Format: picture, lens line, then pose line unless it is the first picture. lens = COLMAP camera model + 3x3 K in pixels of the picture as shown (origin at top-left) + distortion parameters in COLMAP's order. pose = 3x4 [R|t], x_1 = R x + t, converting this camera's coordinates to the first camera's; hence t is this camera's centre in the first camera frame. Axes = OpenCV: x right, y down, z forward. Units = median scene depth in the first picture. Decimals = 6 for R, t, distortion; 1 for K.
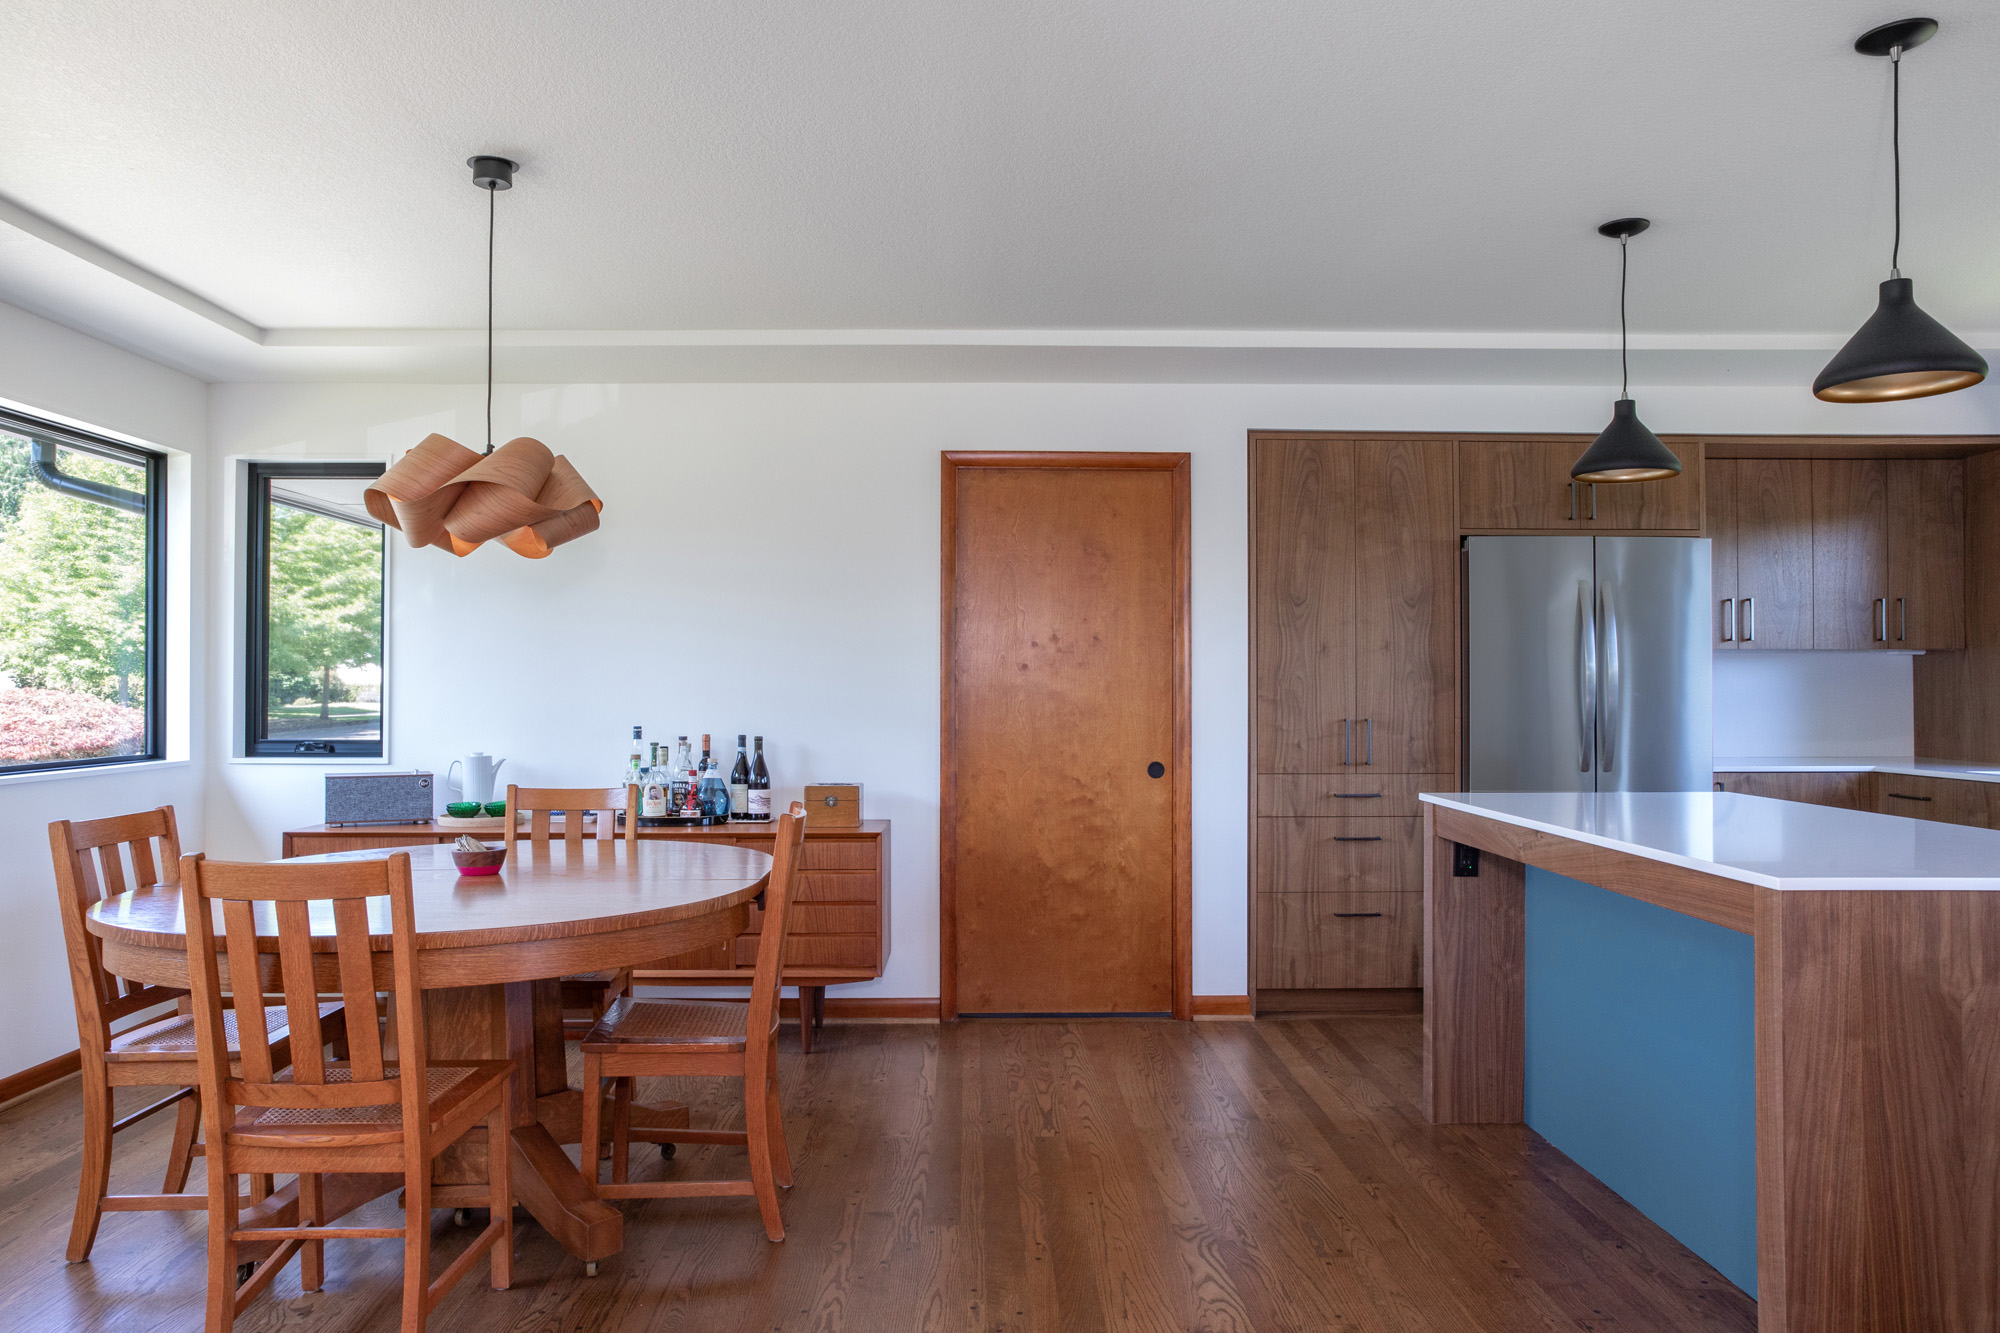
lens RADIAL K [[1387.0, 0, 1015.6], [0, 1387.0, 664.2], [0, 0, 1]] dist [-0.050075, 0.039119]
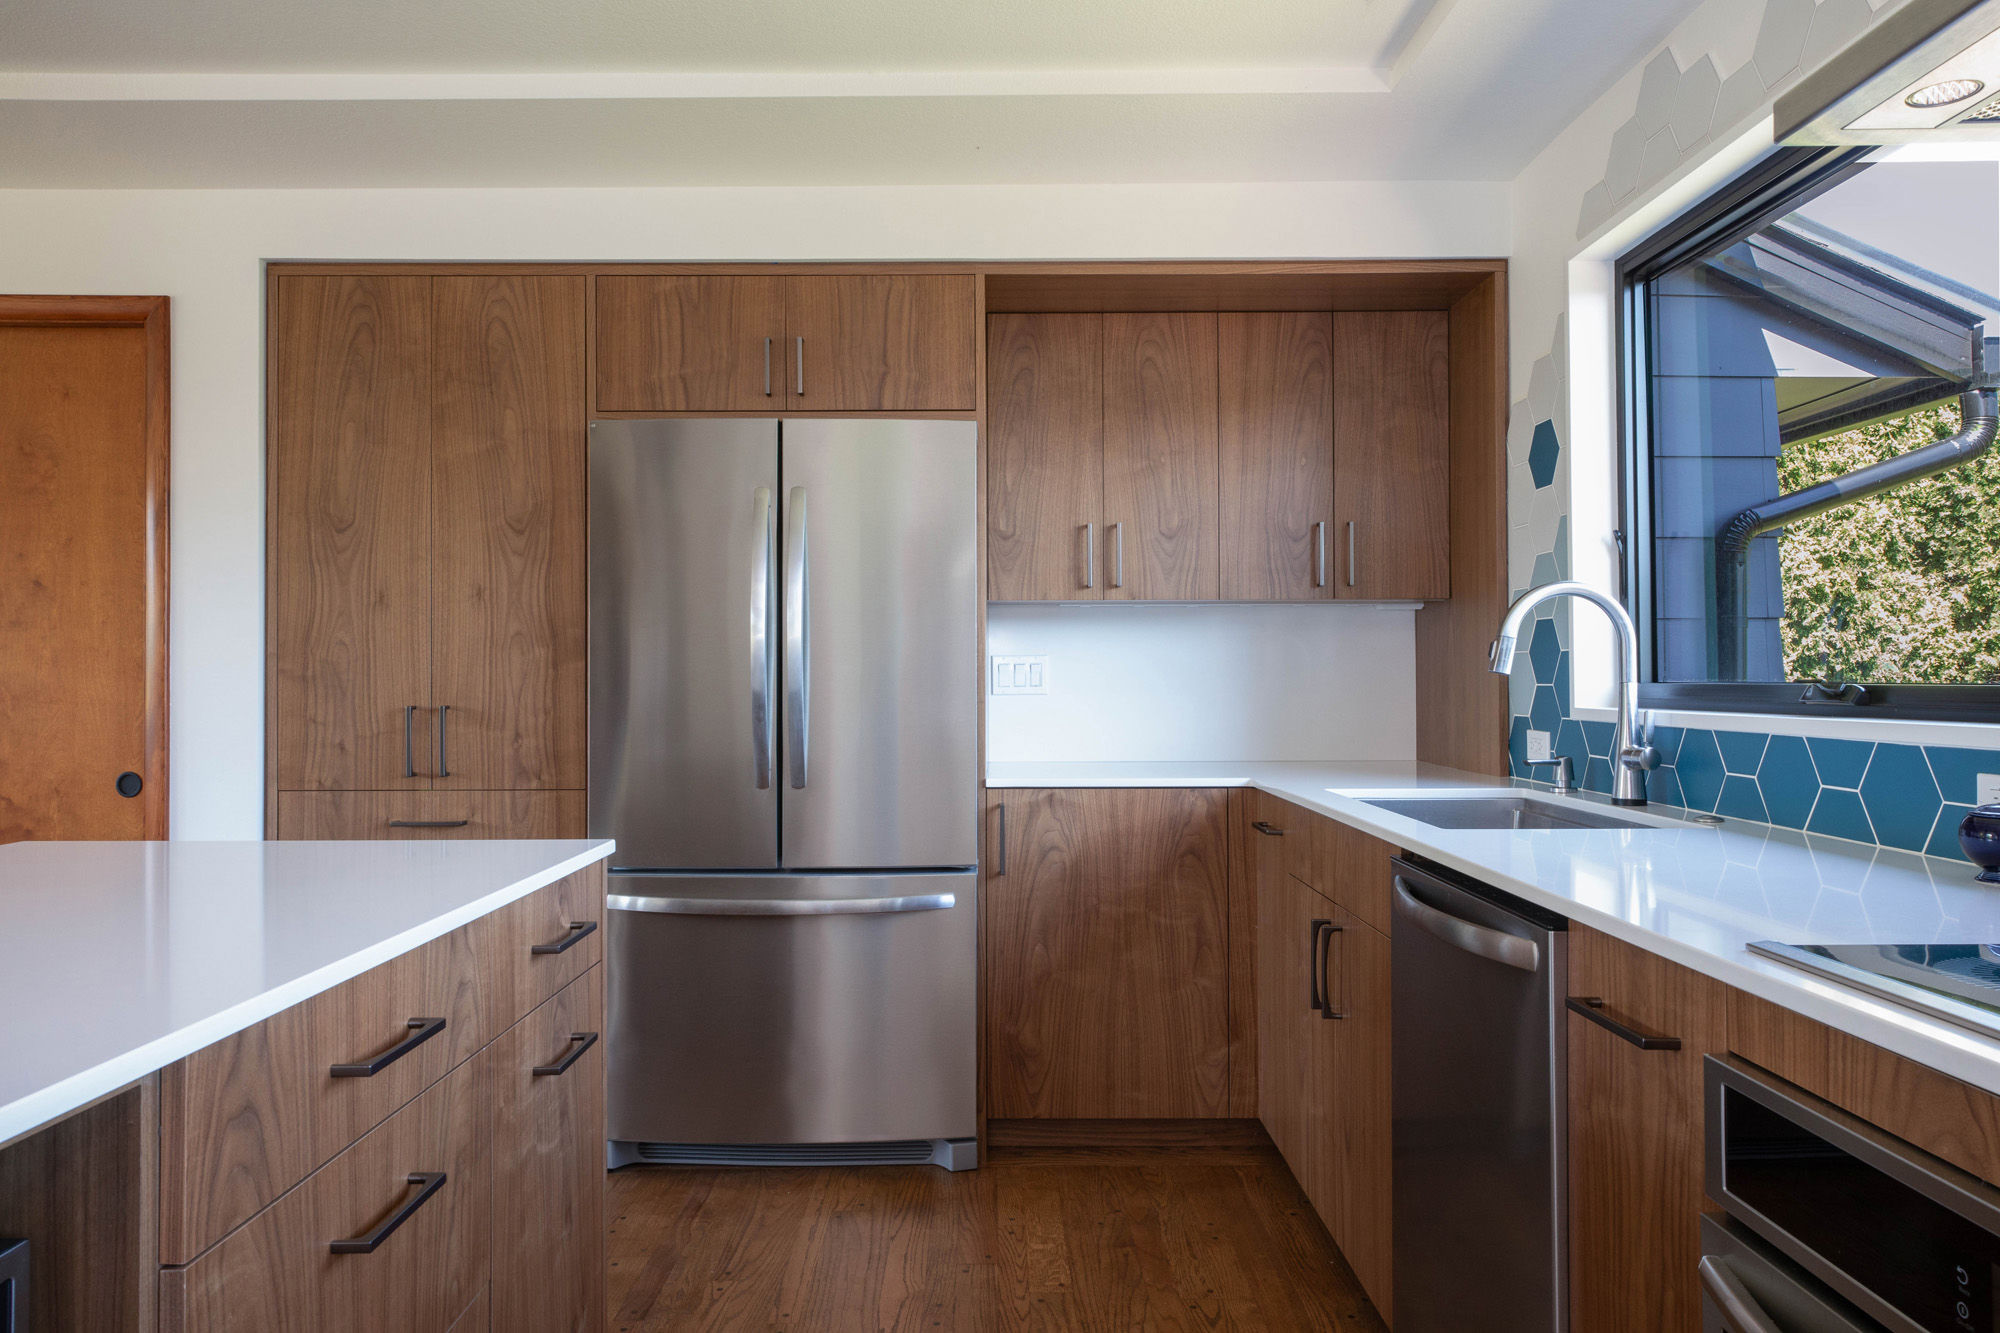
lens RADIAL K [[1387.0, 0, 1008.5], [0, 1387.0, 667.0], [0, 0, 1]] dist [-0.050075, 0.039119]
pose [[0.999989, -0.002603, -0.003976, 0.519892], [0.002651, 0.999924, 0.012011, 0.014294], [0.003945, -0.012021, 0.999920, 0.355932]]
